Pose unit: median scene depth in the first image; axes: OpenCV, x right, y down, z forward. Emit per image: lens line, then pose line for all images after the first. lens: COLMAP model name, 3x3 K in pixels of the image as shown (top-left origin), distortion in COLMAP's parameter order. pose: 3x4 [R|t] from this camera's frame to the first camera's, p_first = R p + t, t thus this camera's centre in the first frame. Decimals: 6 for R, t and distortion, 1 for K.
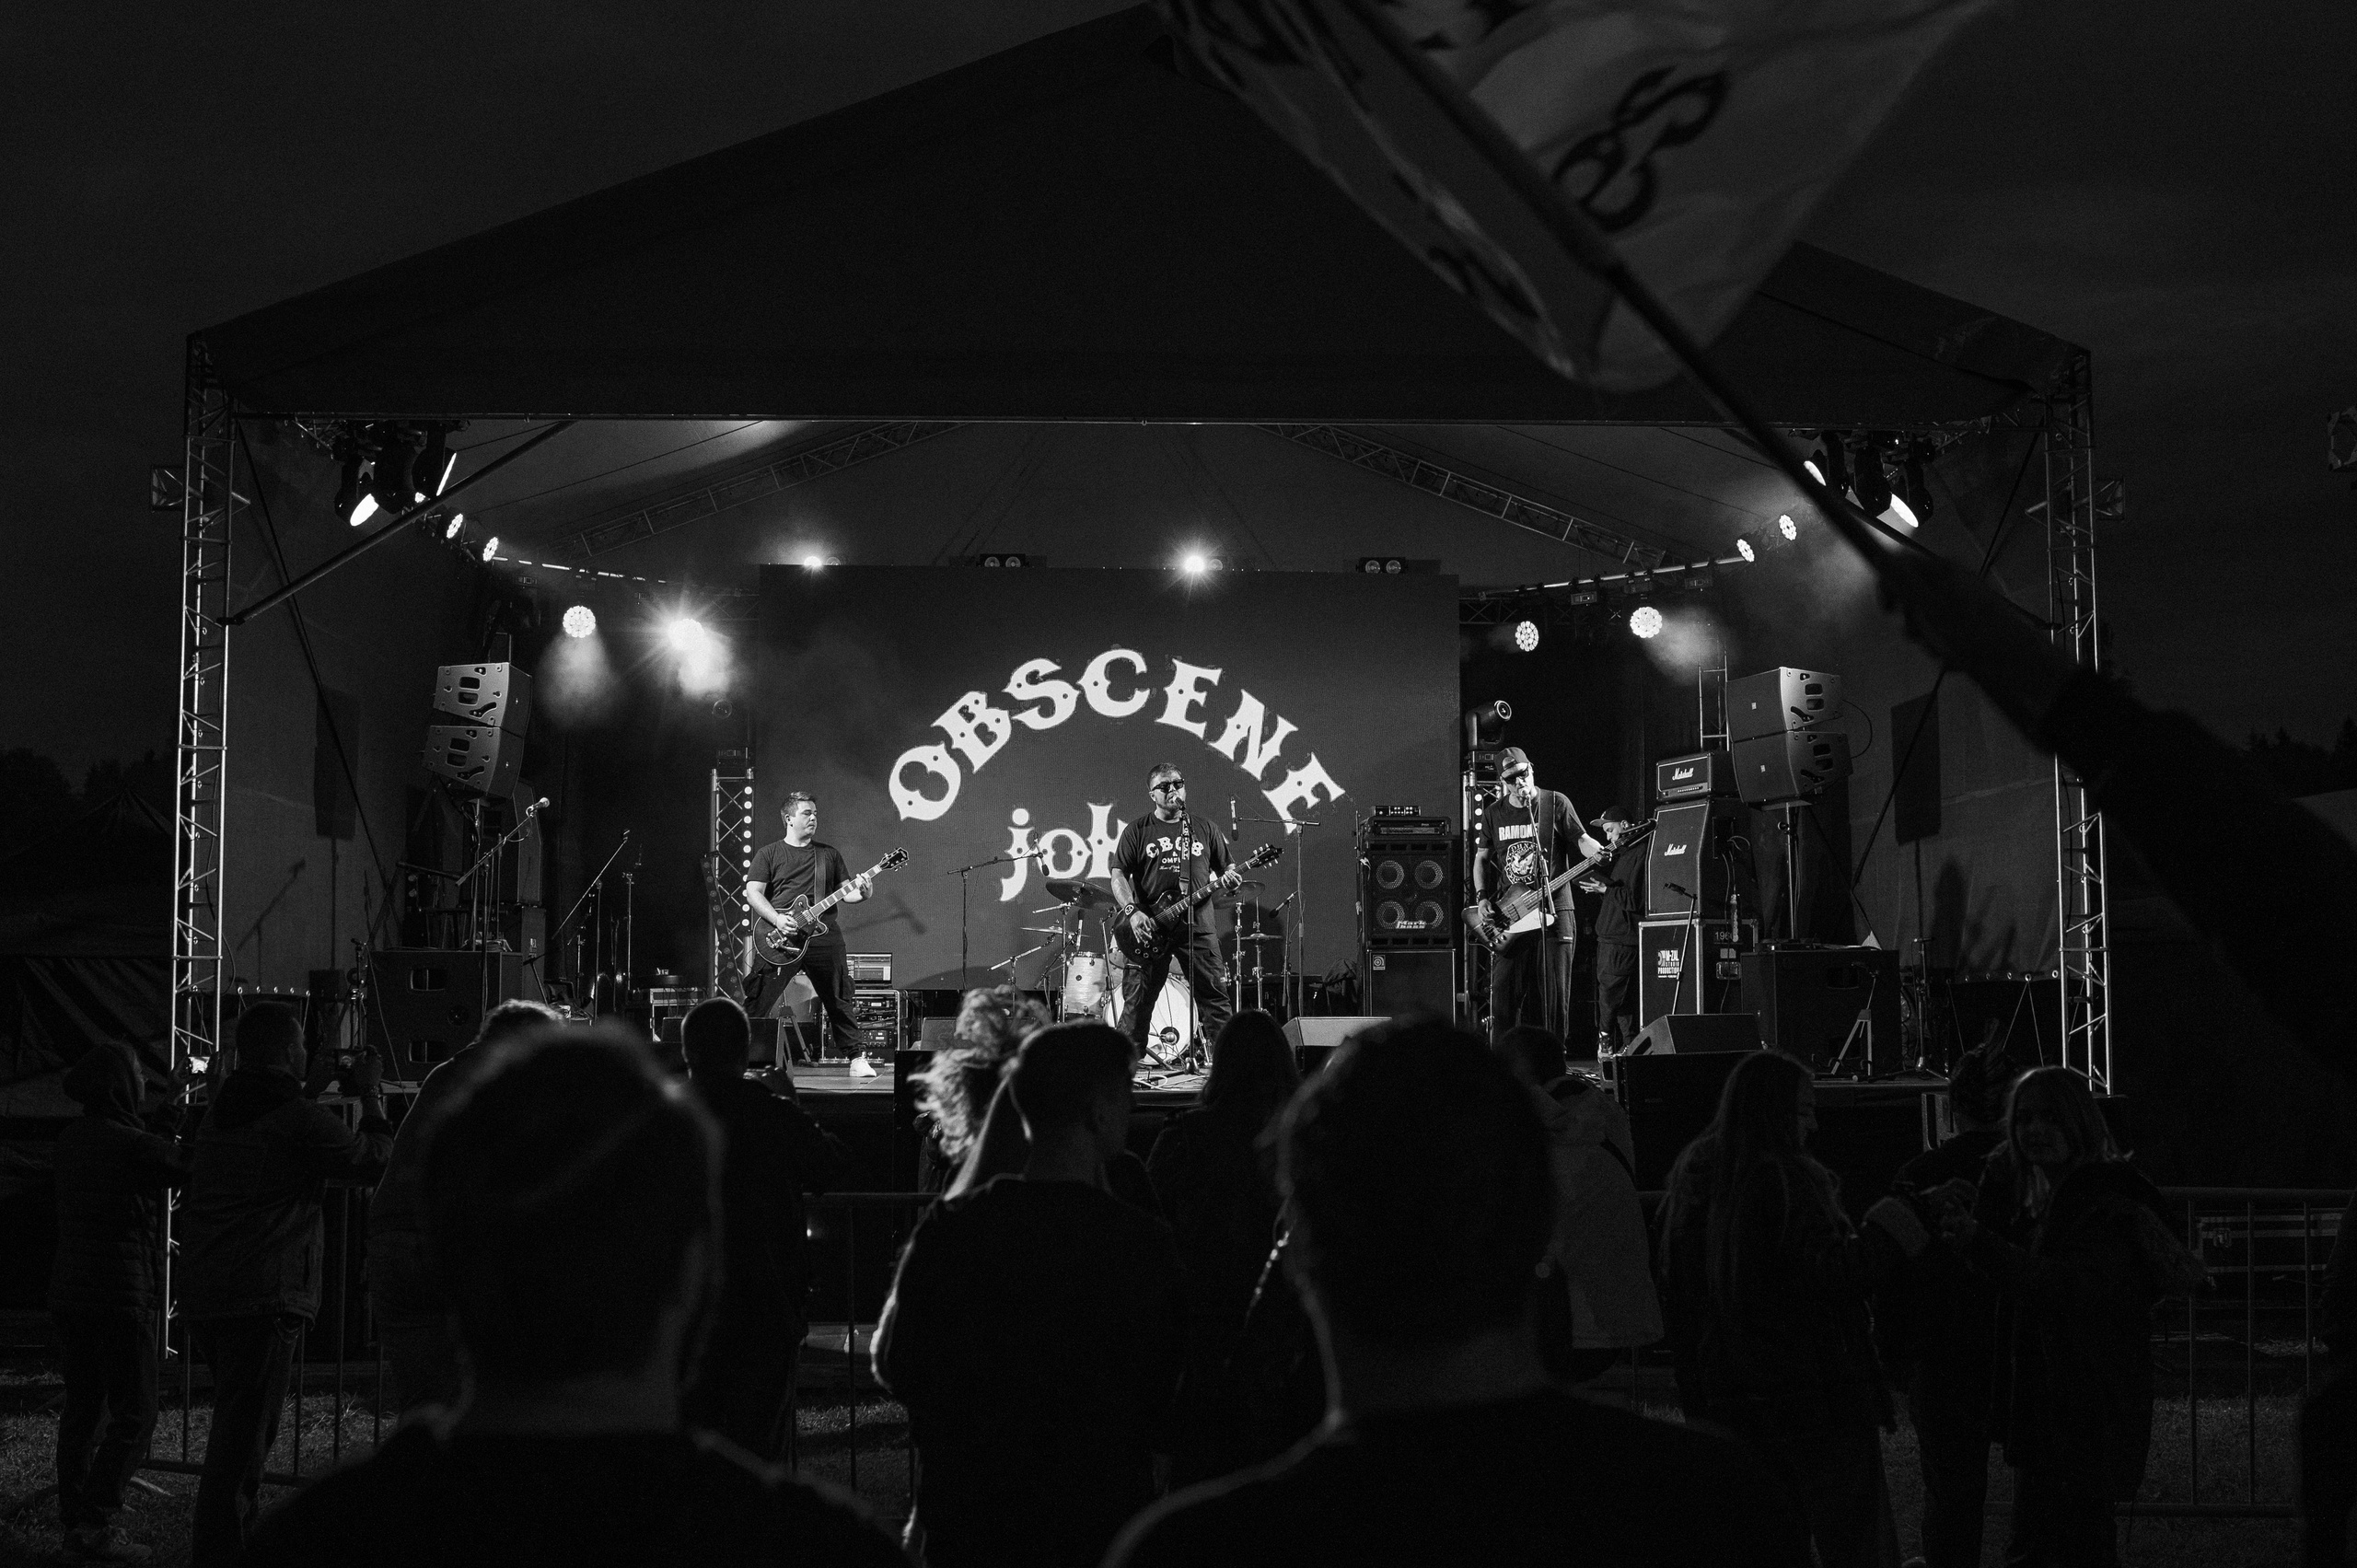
lens RADIAL K [[2298.4, 0, 1099.0], [0, 2298.4, 782.2], [0, 0, 1]] dist [0.004843, 0.001310]
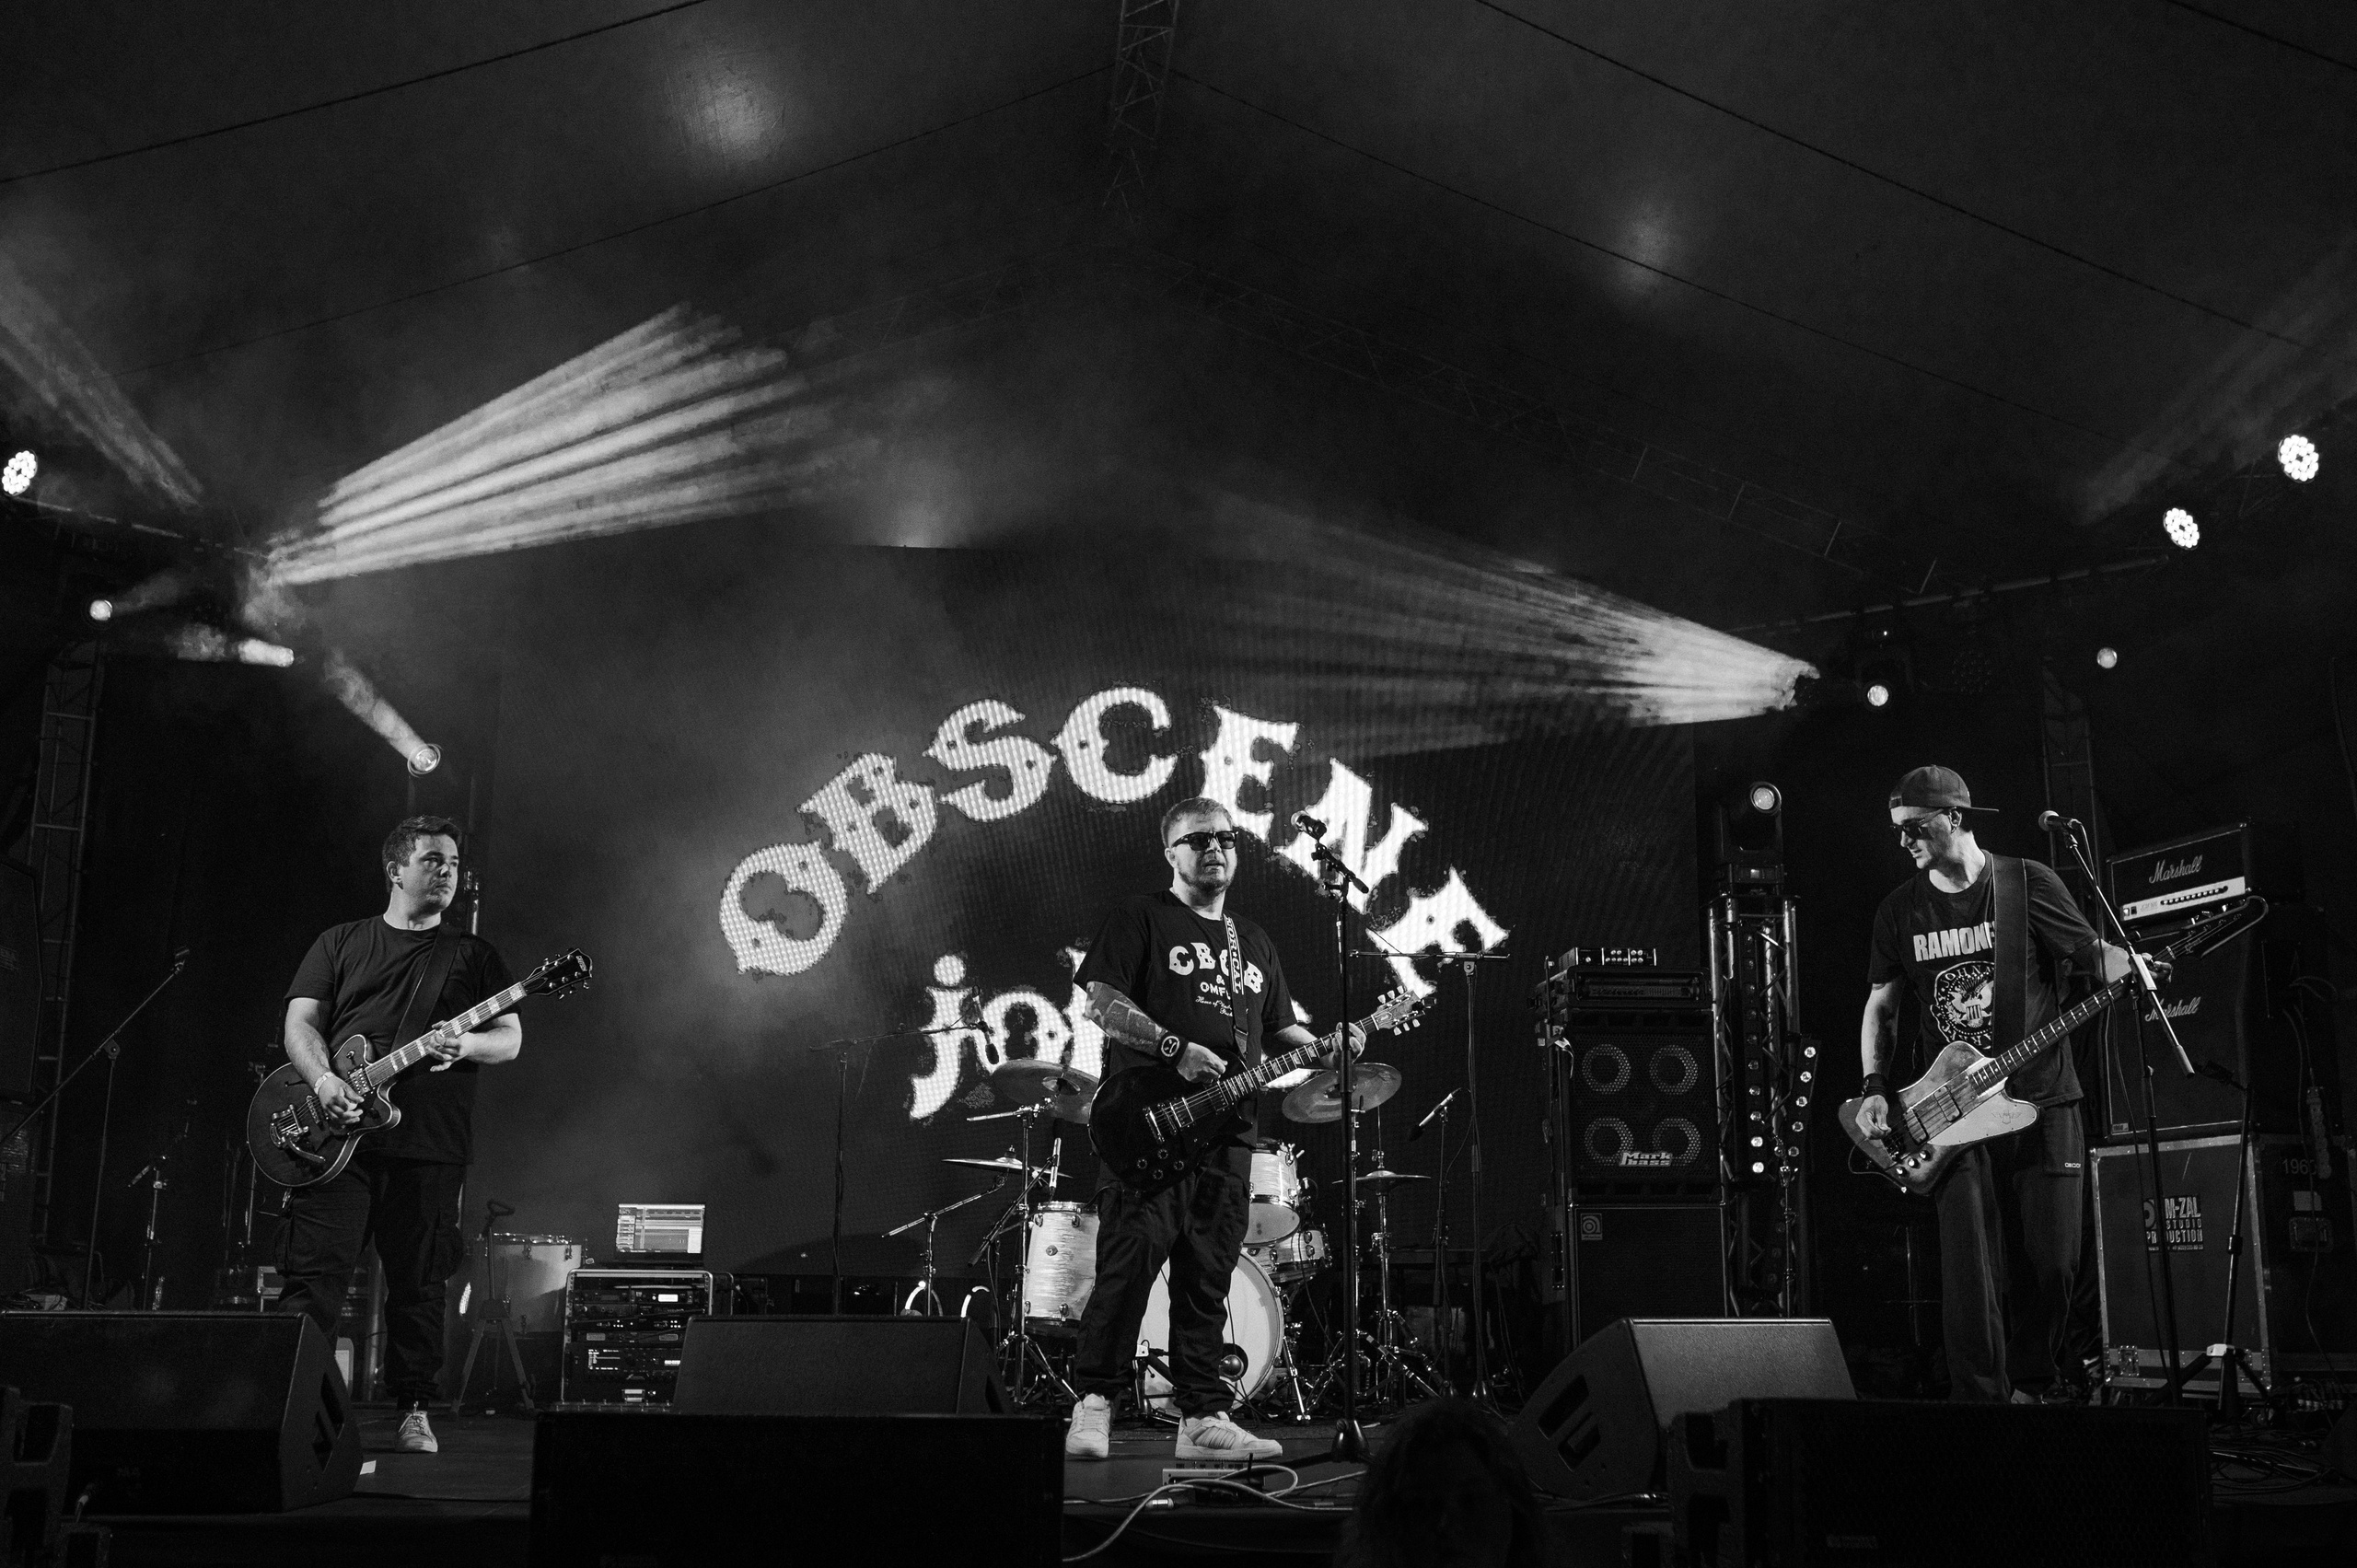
lens RADIAL K [[2373.8, 0, 1178.5], [0, 2373.8, 784.0], [0, 0, 1]] dist [-0.027932, 0.012547]
pose [[0.998357, 0.016062, 0.055003, -0.010370], [-0.009030, 0.992015, -0.125793, 0.042831], [-0.056584, 0.125090, 0.990531, 0.403475]]
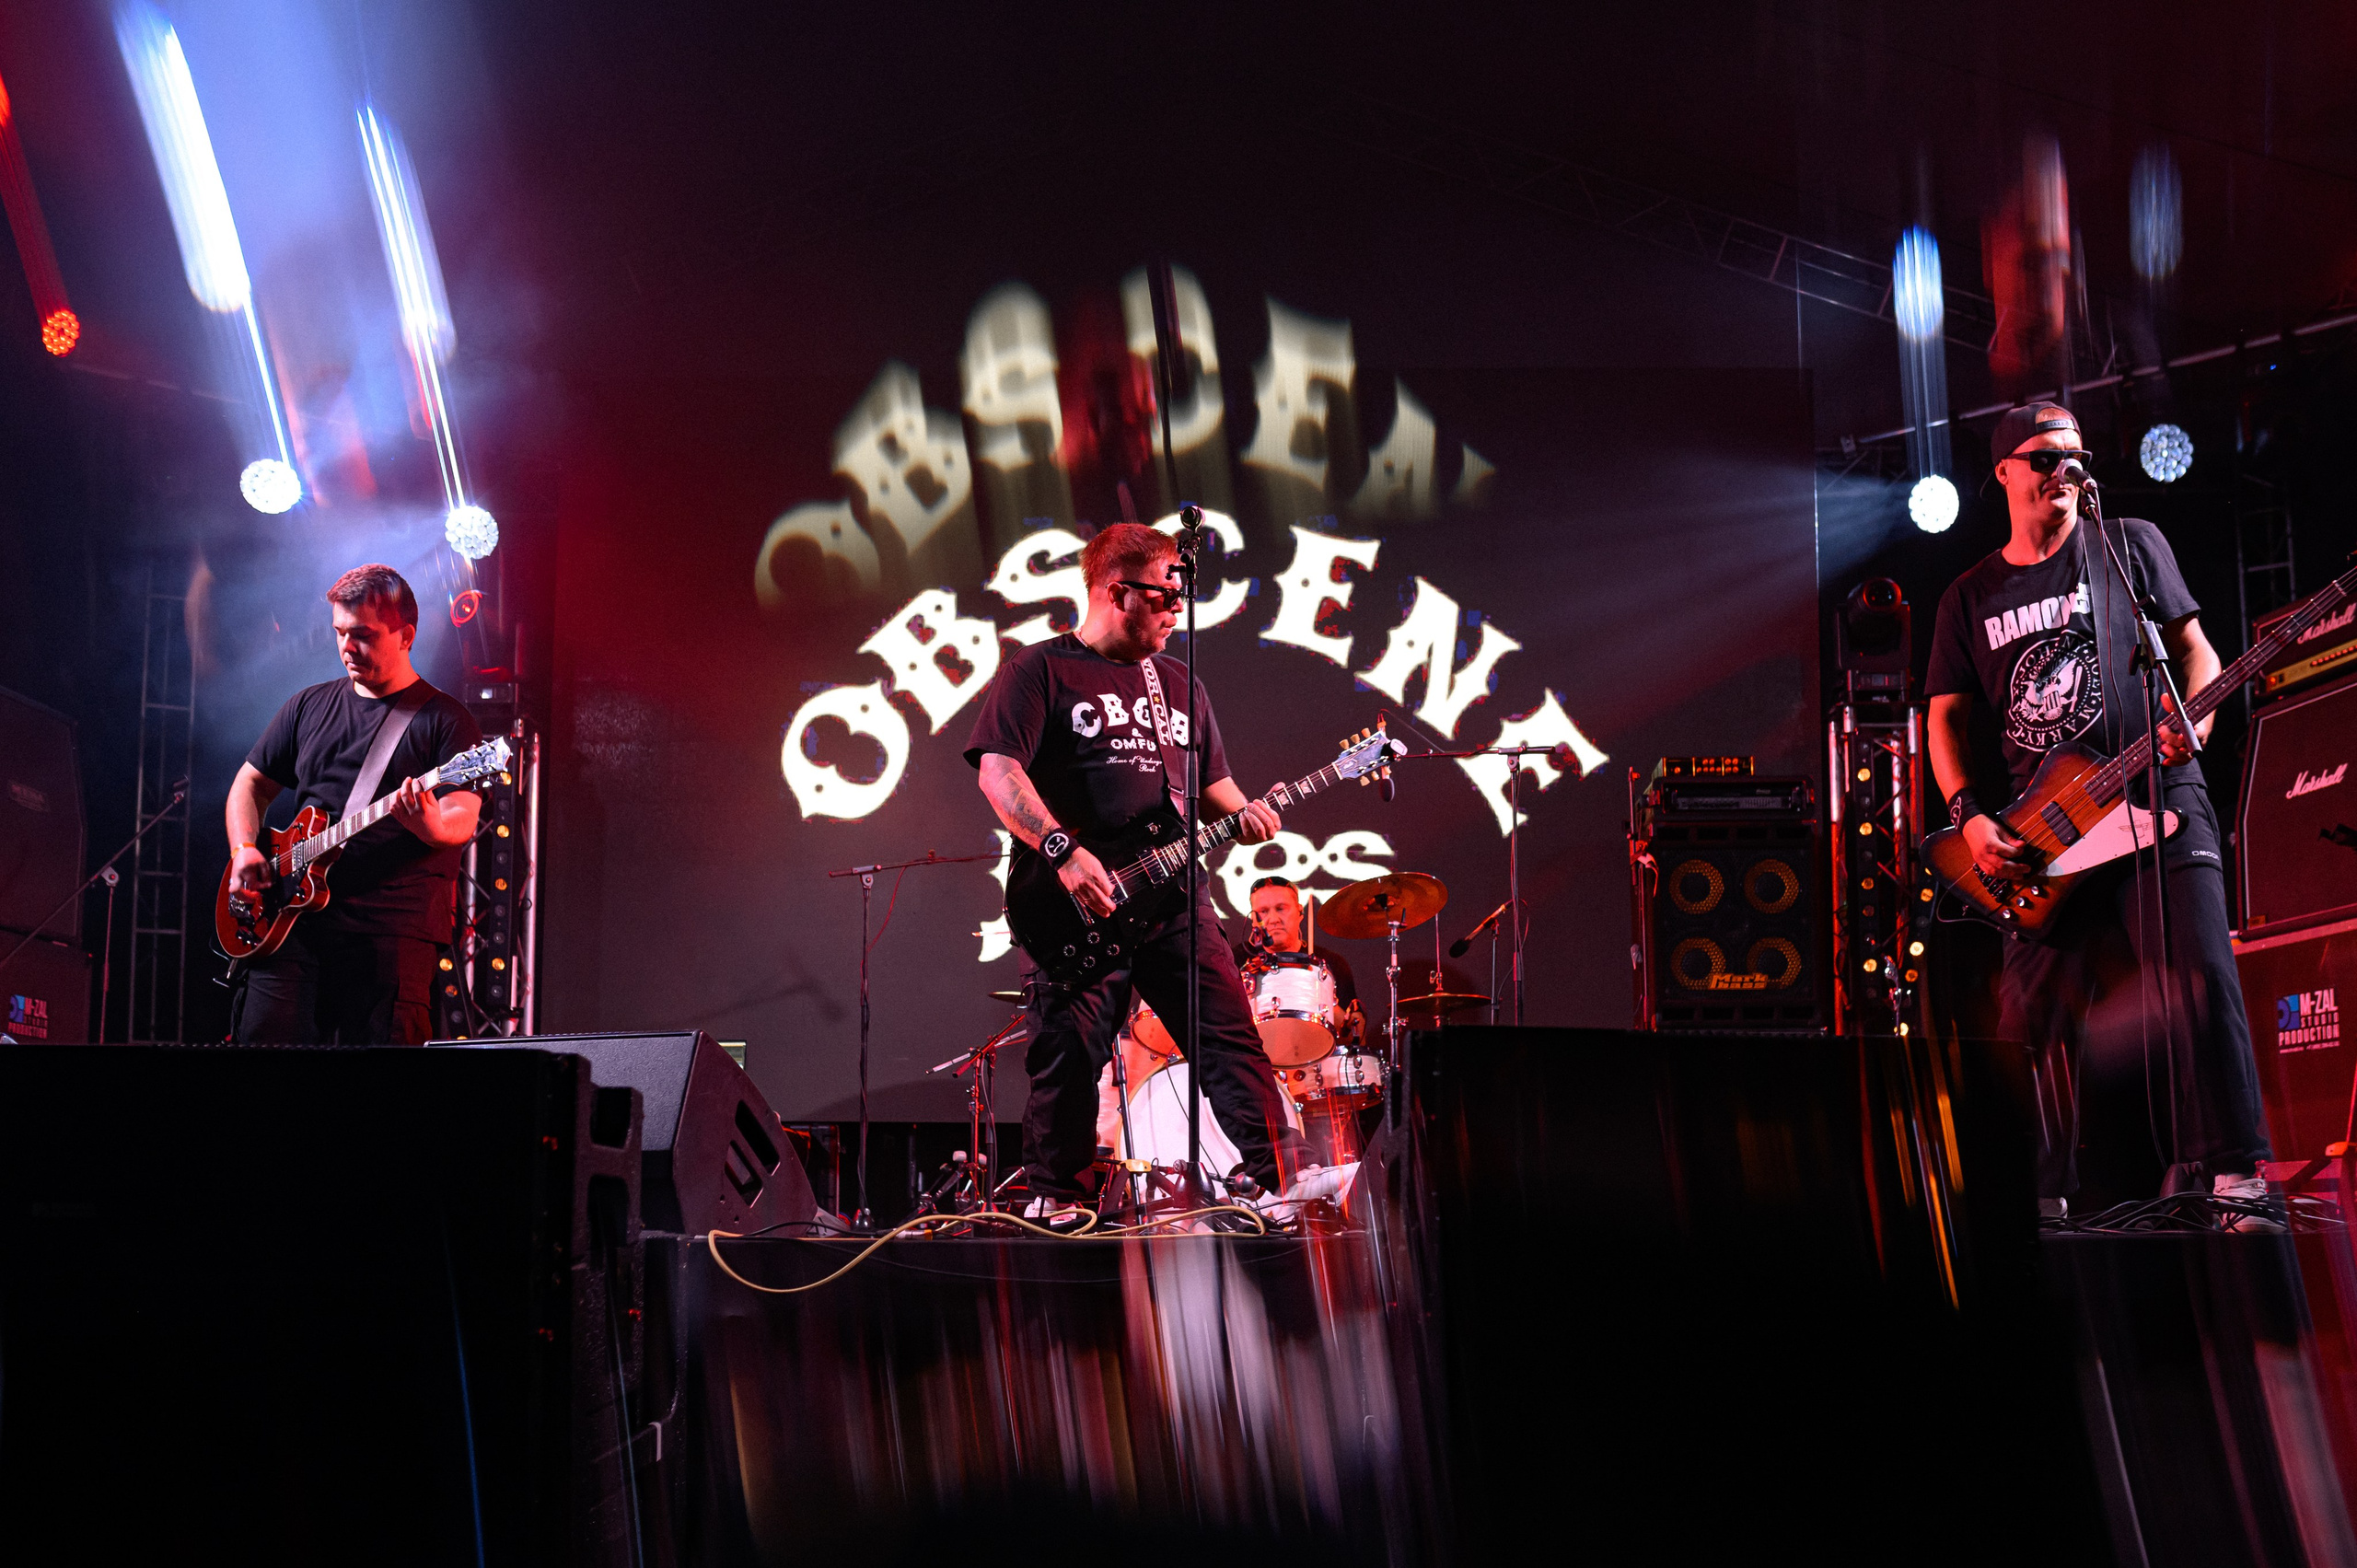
lens RADIAL K [[2298.3, 0, 1187.1], [0, 2298.3, 998.9], [0, 0, 1]] dist [-0.049831, 0.112619]
pose [[0.996762, -0.008275, -0.079986, 0.050681], [0.006520, 0.999733, -0.022176, 0.072736], [0.080148, 0.021583, 0.996549, 0.452581]]
